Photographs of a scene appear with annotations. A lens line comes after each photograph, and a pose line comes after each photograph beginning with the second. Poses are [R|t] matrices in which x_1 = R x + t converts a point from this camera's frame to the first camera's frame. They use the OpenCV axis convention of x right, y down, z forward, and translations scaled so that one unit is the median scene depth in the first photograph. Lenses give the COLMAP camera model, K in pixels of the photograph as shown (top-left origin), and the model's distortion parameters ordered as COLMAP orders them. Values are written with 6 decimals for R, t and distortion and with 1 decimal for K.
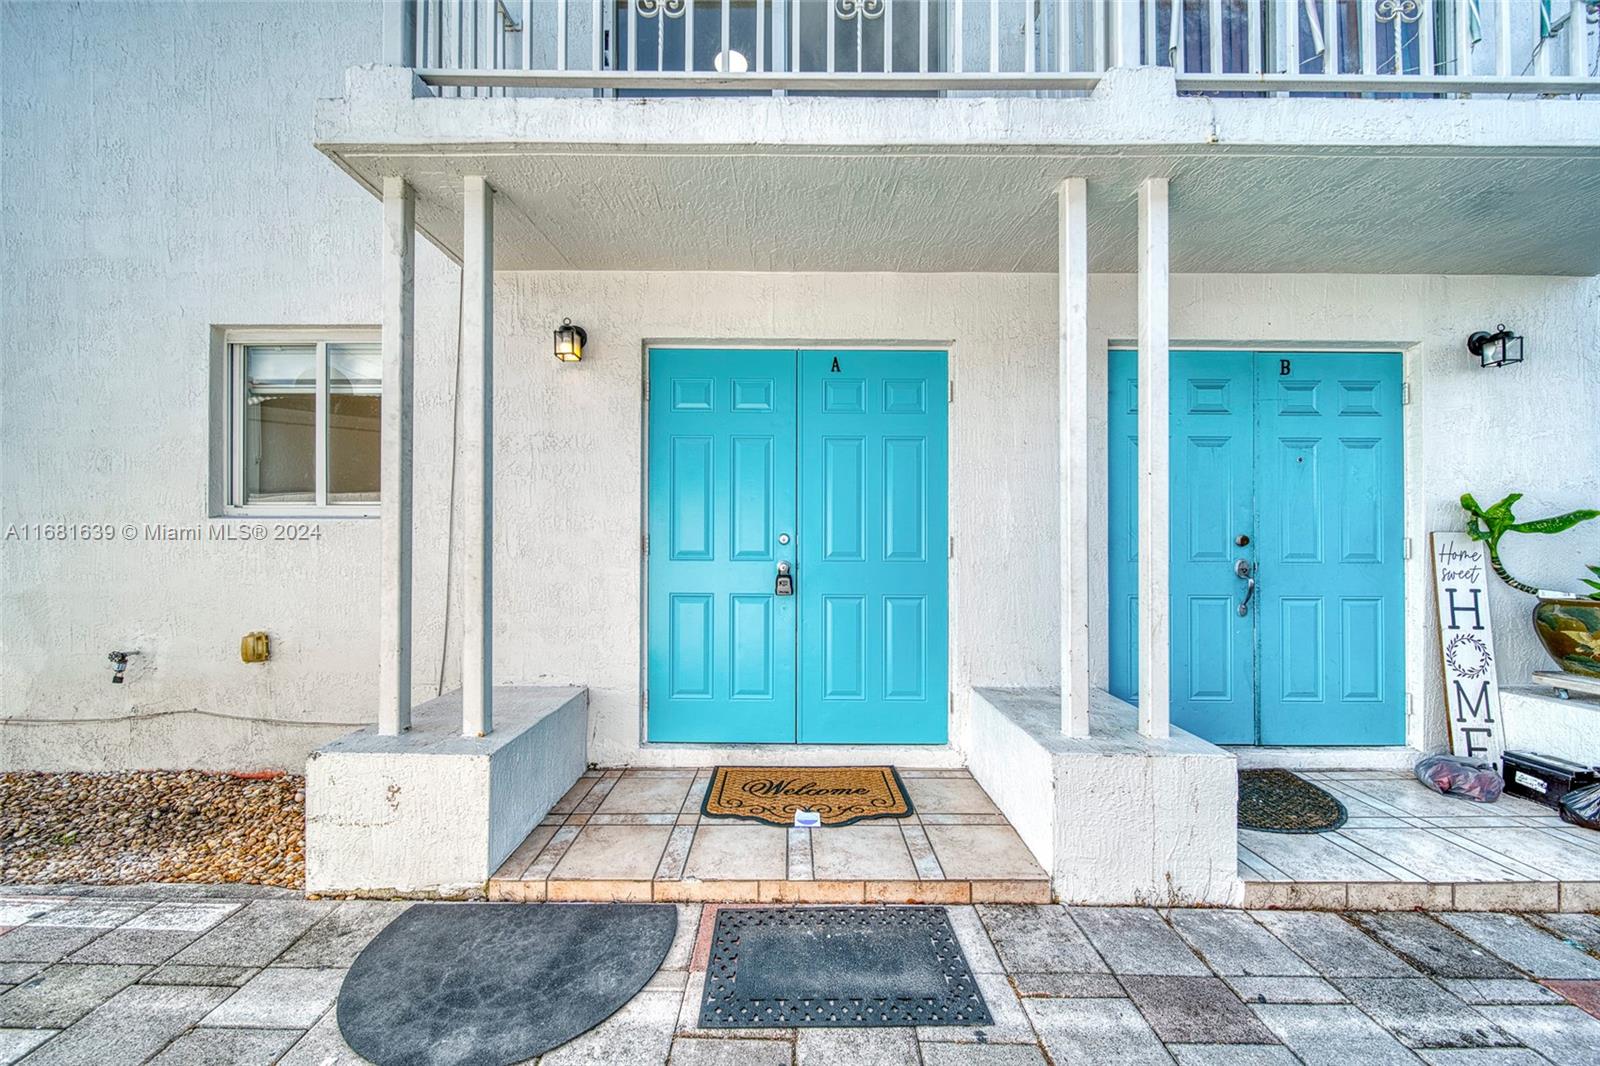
lens RADIAL K [[580.0, 0, 798.1], [0, 580.0, 539.9], [0, 0, 1]] dist [-0.000423, -0.001007]
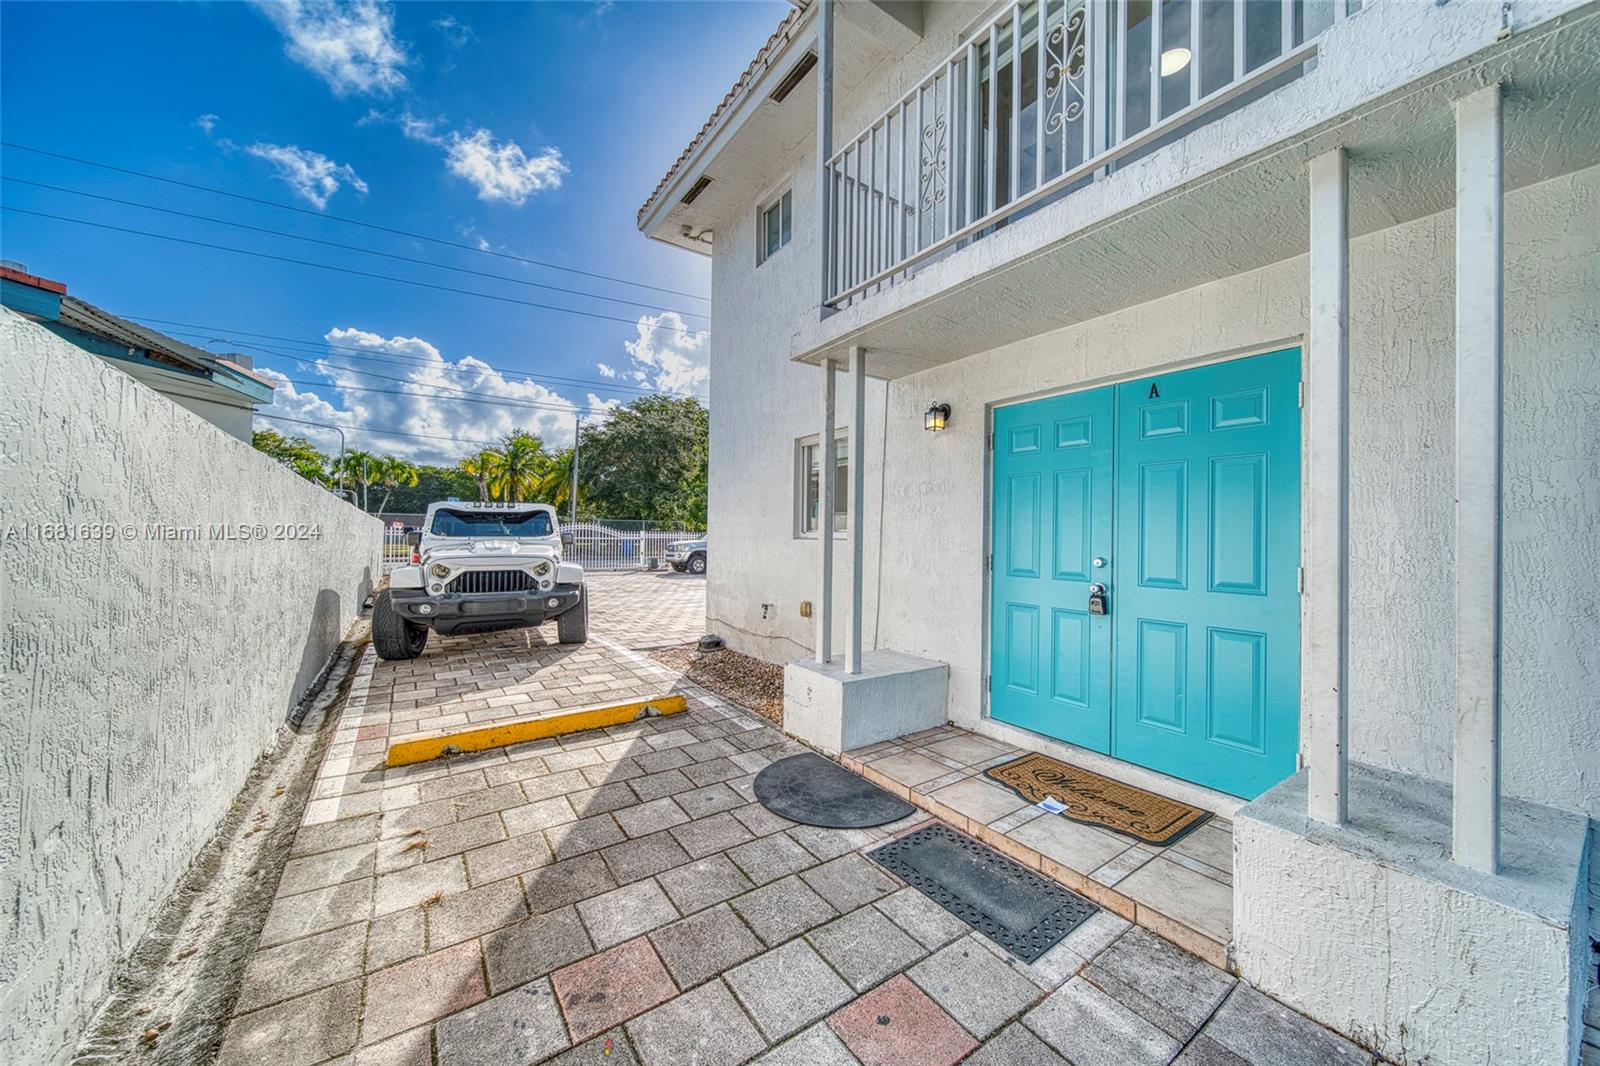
lens RADIAL K [[580.0, 0, 806.2], [0, 580.0, 529.0], [0, 0, 1]] dist [-0.000423, -0.001007]
pose [[0.573502, -0.003788, -0.819196, 0.700309], [-0.007421, 0.999924, -0.009818, -0.062958], [0.819171, 0.011710, 0.573430, -0.086321]]
